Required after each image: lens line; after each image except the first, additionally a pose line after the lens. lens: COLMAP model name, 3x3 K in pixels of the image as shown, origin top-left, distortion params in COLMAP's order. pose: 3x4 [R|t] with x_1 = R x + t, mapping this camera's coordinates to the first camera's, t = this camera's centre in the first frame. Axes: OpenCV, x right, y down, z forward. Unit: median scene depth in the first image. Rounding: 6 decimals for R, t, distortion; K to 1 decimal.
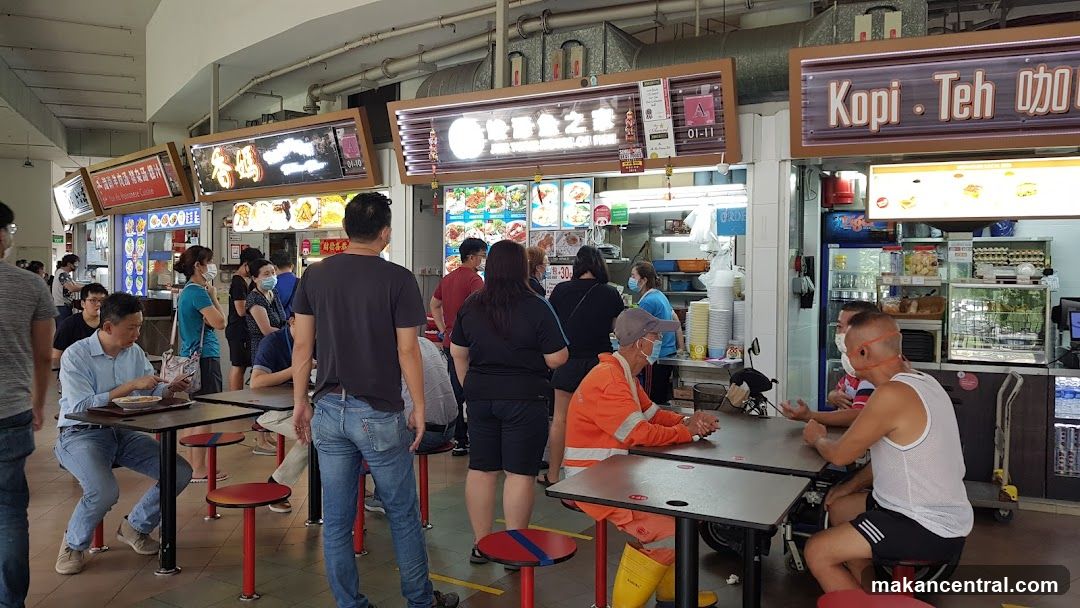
lens RADIAL K [[864.2, 0, 535.5], [0, 864.2, 310.5], [0, 0, 1]] dist [0.033223, -0.026151]
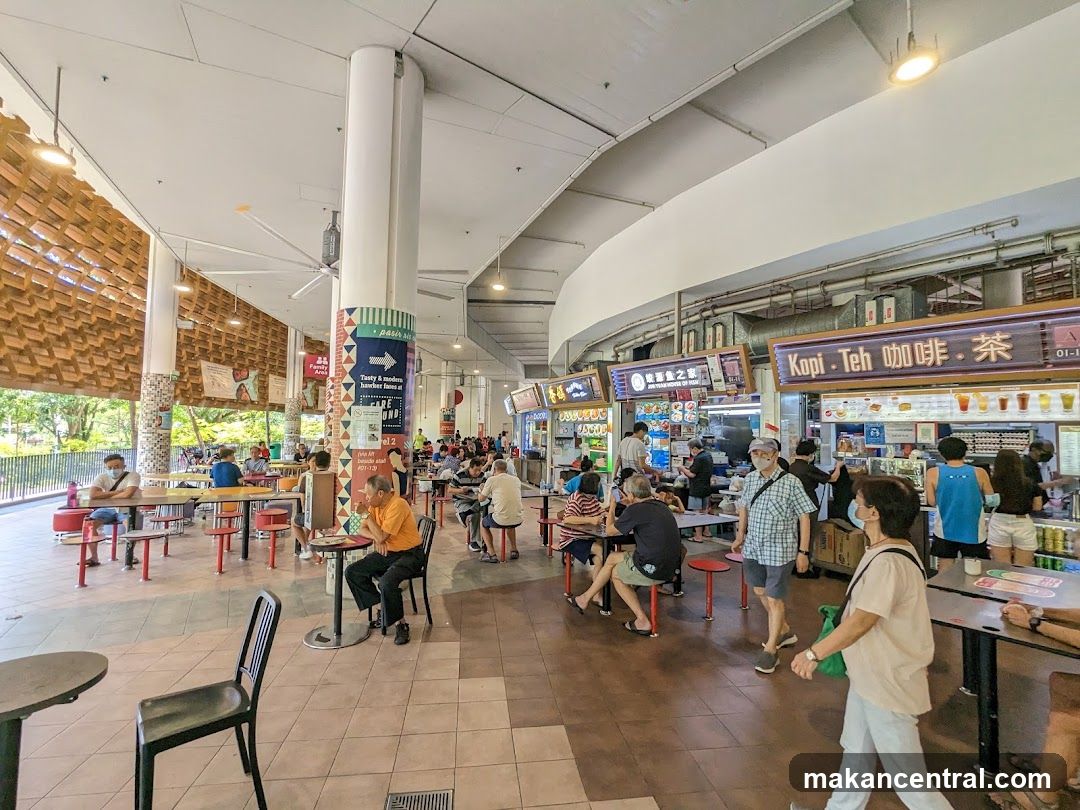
lens RADIAL K [[515.1, 0, 534.1], [0, 515.1, 409.5], [0, 0, 1]] dist [0.001943, -0.000111]
pose [[0.874823, -0.015875, -0.484183, 0.303173], [-0.026948, 0.996321, -0.081358, -0.019196], [0.483693, 0.084222, 0.871176, -0.228232]]
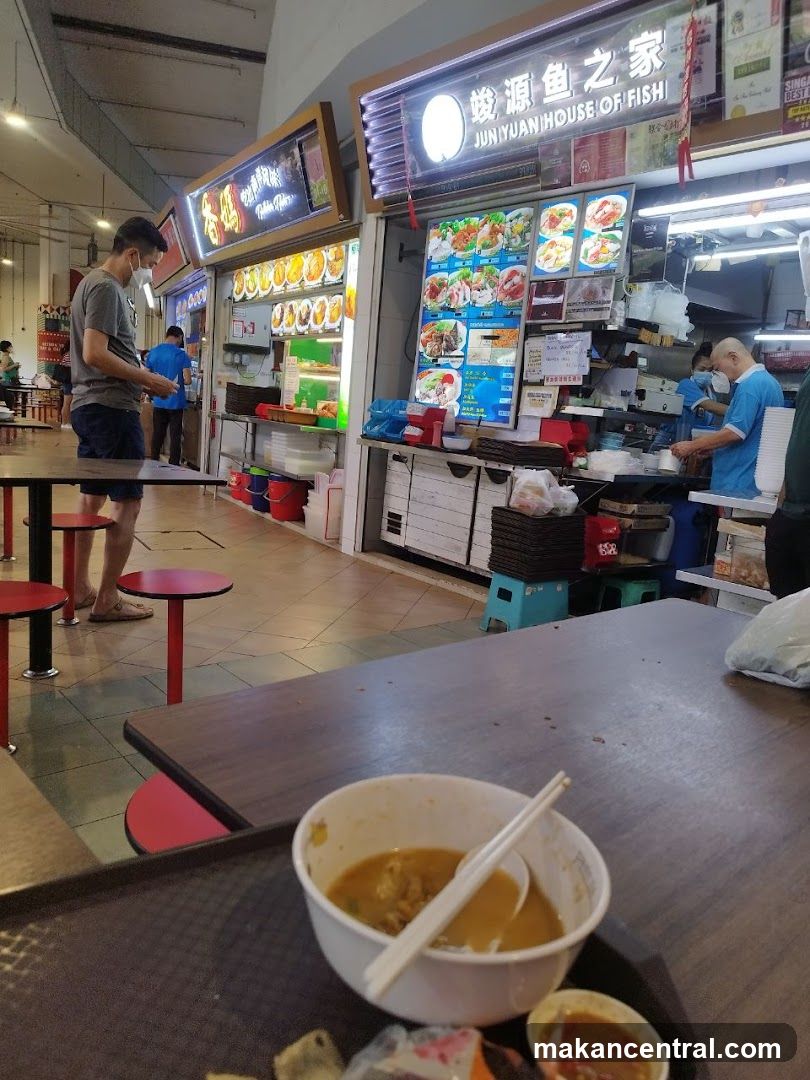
lens RADIAL K [[784.6, 0, 397.7], [0, 784.6, 545.2], [0, 0, 1]] dist [0.032044, -0.008907]
pose [[0.941228, 0.129271, -0.312057, 0.111152], [-0.089584, 0.986319, 0.138385, 0.031815], [0.325677, -0.102297, 0.939931, 0.383425]]
